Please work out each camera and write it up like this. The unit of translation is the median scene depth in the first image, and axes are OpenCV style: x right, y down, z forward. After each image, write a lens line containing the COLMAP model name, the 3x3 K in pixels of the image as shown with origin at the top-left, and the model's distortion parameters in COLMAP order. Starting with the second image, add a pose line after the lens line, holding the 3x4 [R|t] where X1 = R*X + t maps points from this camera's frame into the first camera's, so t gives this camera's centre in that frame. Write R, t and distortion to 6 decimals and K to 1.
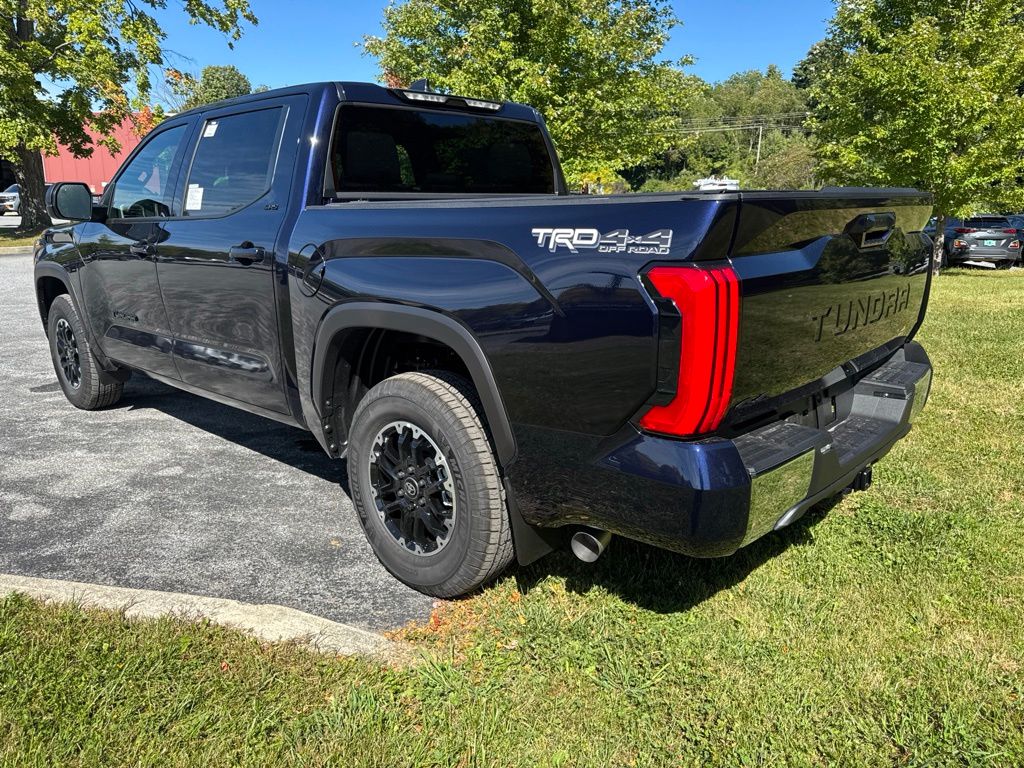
lens RADIAL K [[723.0, 0, 511.6], [0, 723.0, 380.0], [0, 0, 1]] dist [0.065035, -0.077183]
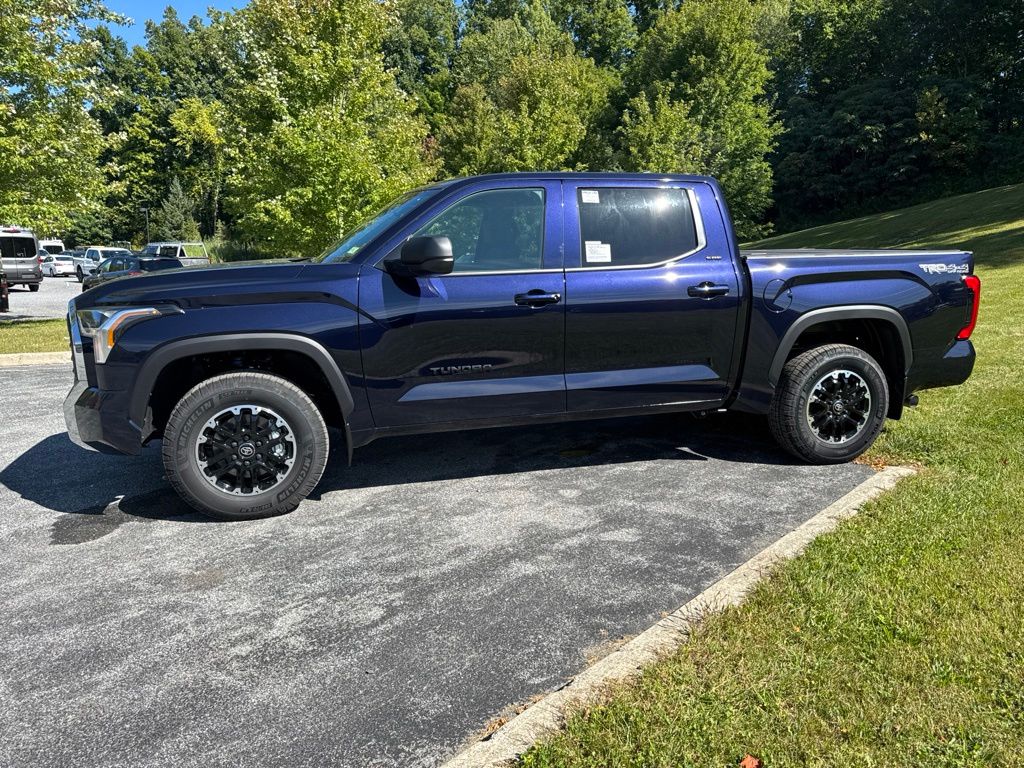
lens RADIAL K [[729.1, 0, 512.0], [0, 729.1, 384.0], [0, 0, 1]] dist [0.038162, -0.058959]
pose [[0.526594, -0.149714, 0.836830, -2.033757], [0.199959, 0.978566, 0.049243, -0.159141], [-0.826266, 0.141401, 0.545244, 0.626927]]
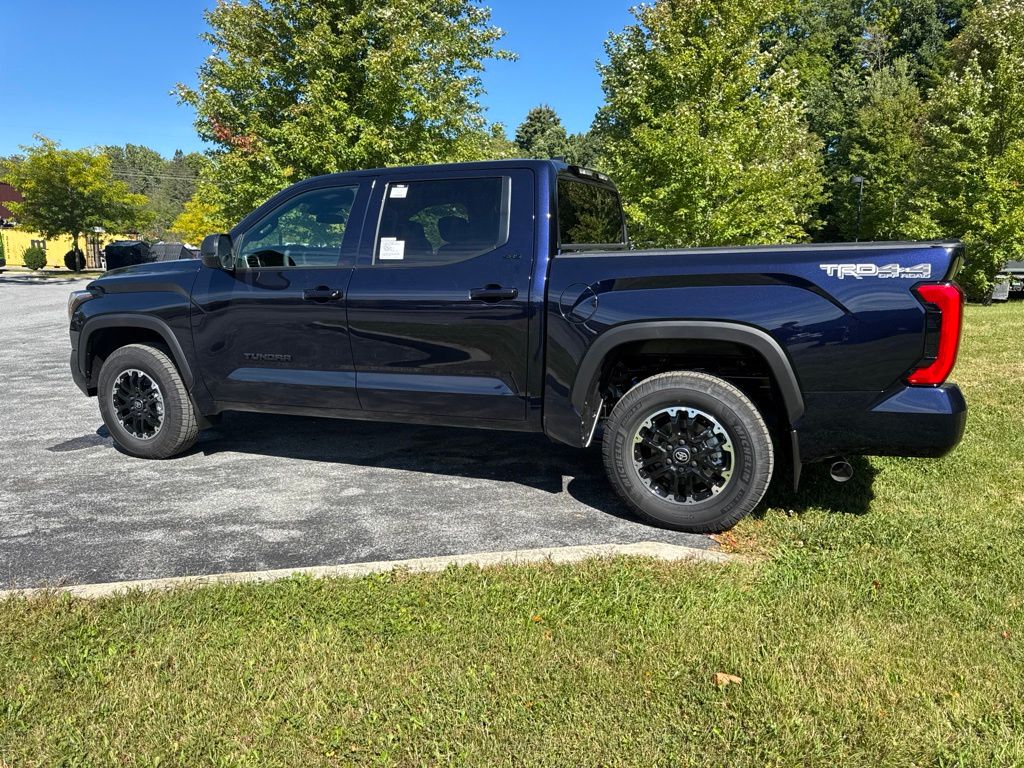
lens RADIAL K [[724.6, 0, 510.3], [0, 724.6, 380.8], [0, 0, 1]] dist [0.022447, -0.025675]
pose [[0.943842, -0.065590, 0.323823, -0.836800], [0.085728, 0.995147, -0.048303, 0.044532], [-0.319083, 0.073351, 0.944884, -0.192650]]
